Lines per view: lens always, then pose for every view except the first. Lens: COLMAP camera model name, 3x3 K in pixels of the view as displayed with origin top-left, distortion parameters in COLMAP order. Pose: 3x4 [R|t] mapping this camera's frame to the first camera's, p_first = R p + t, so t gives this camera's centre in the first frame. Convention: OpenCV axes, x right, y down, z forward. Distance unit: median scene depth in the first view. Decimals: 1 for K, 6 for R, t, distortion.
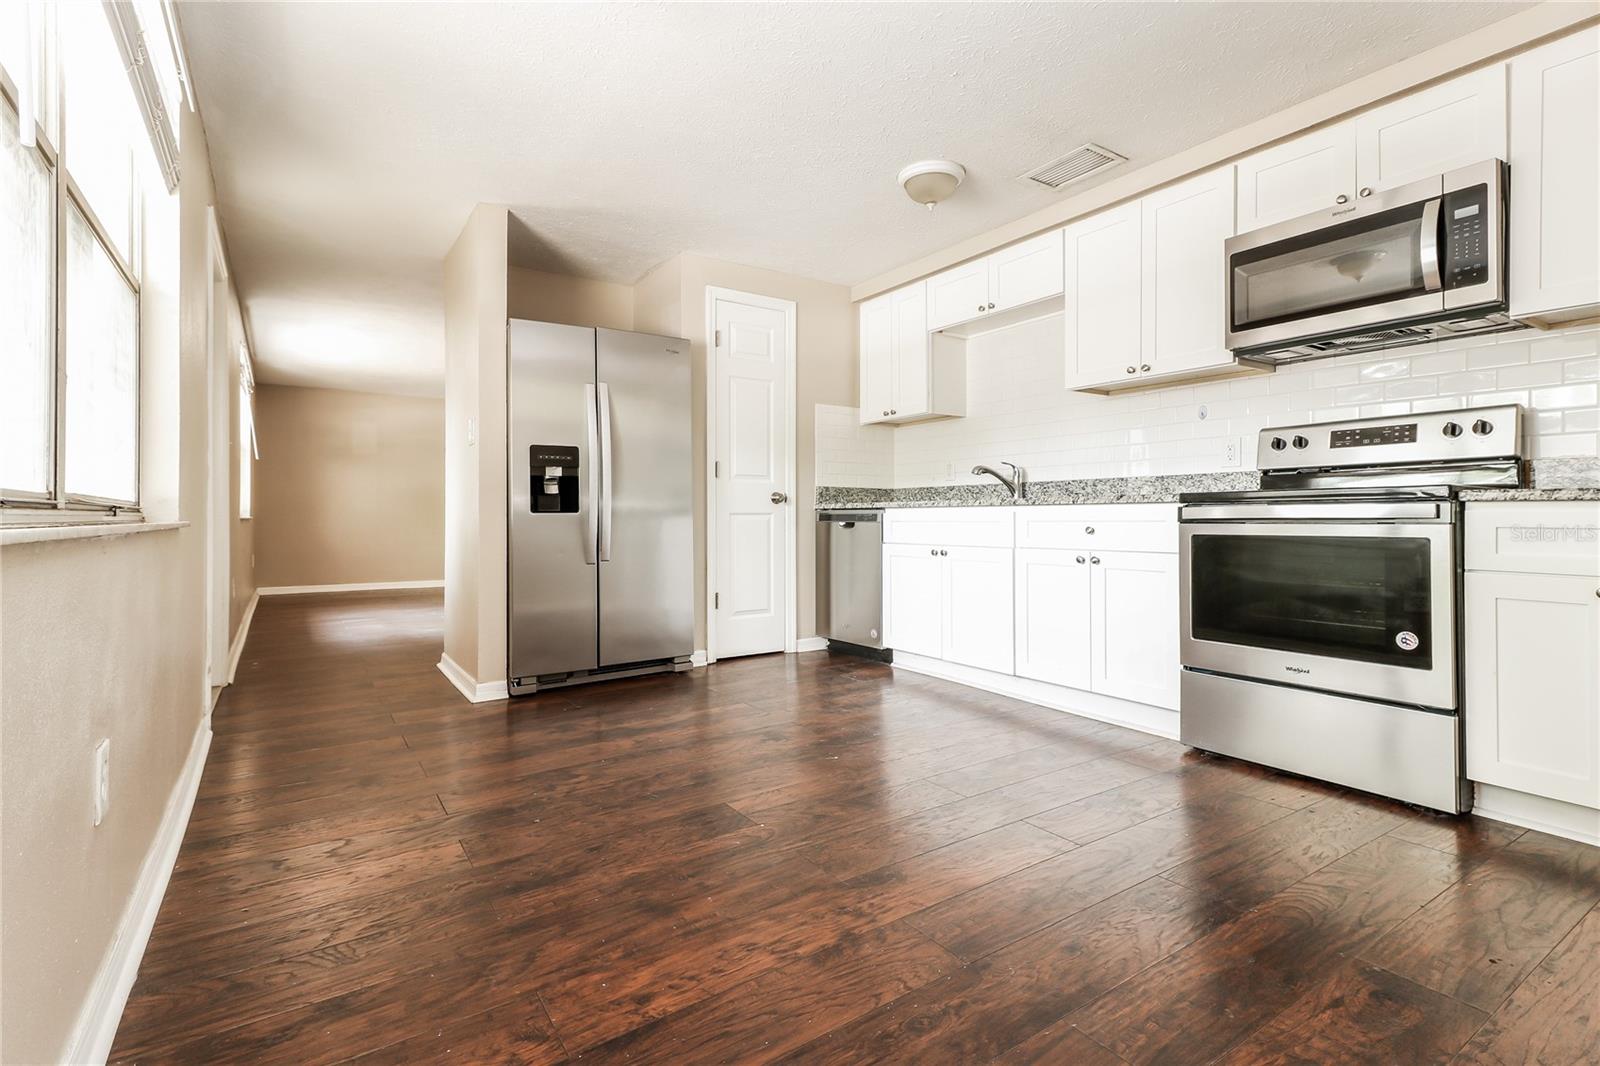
lens RADIAL K [[752.4, 0, 796.2], [0, 752.4, 507.4], [0, 0, 1]] dist [0.031411, 0.000012]
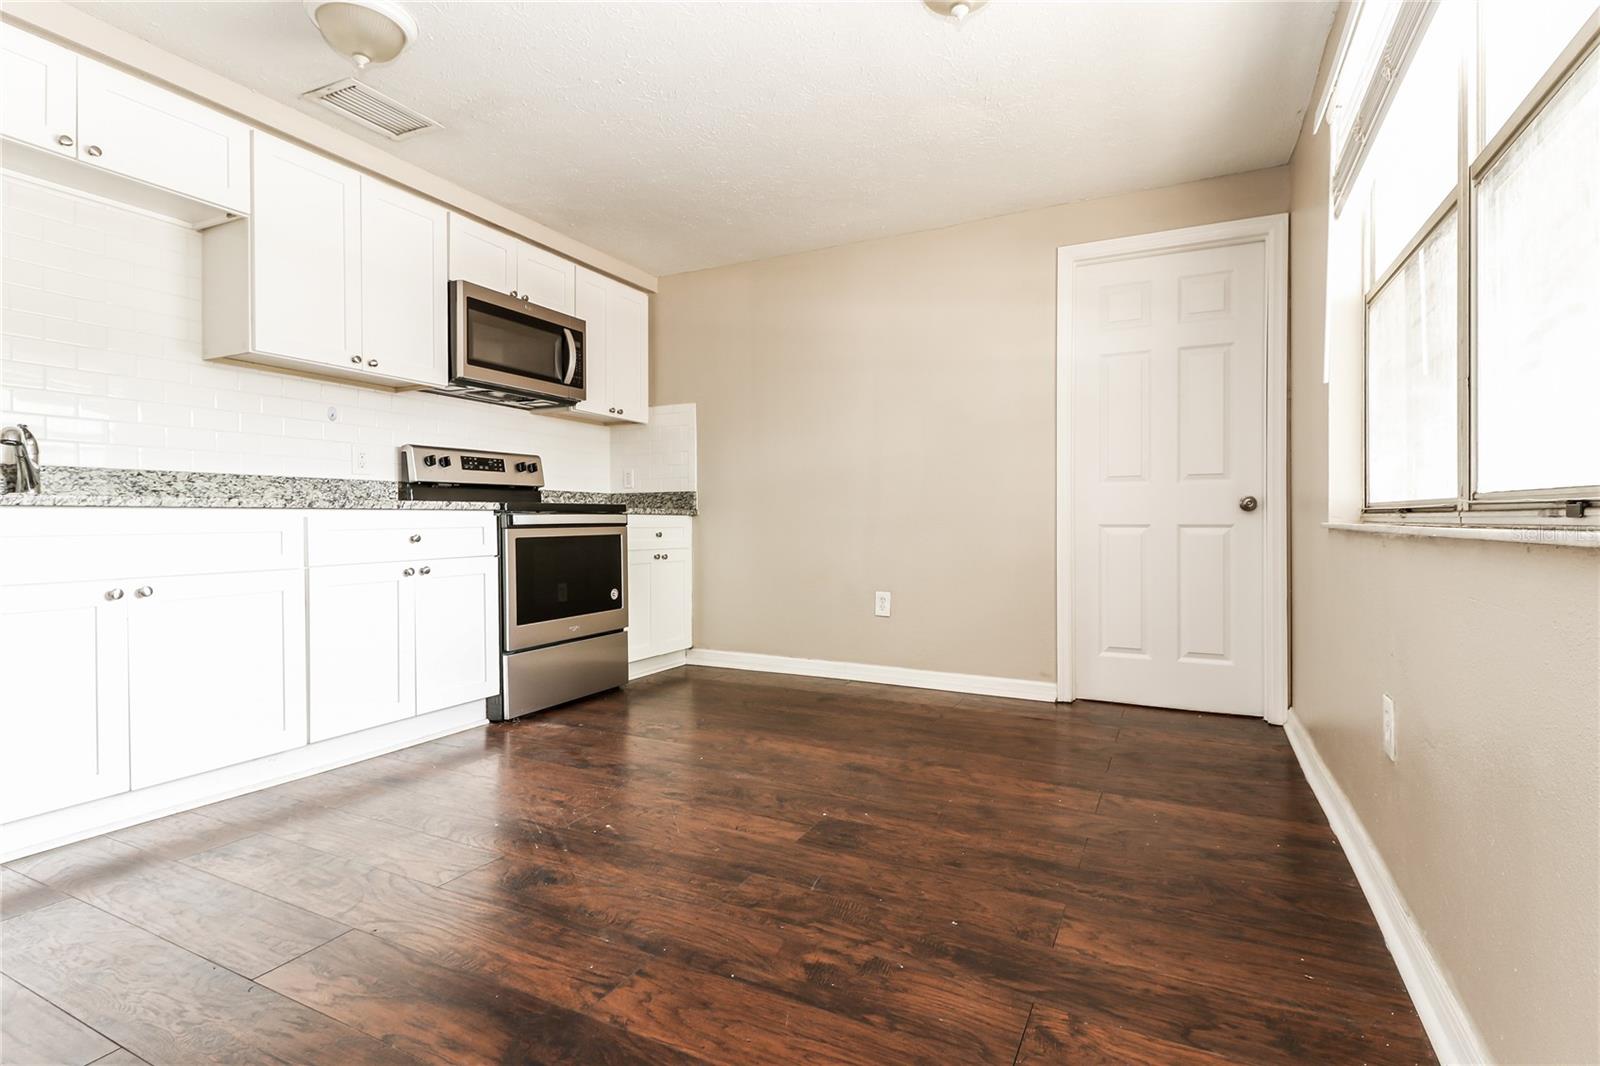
lens RADIAL K [[785.2, 0, 800.0], [0, 785.2, 533.0], [0, 0, 1]] dist [0.003657, -0.000795]
pose [[-0.504916, -0.009922, 0.863111, -0.815243], [-0.005129, 0.999951, 0.008495, 0.016422], [-0.863153, -0.000137, -0.504942, 1.332517]]
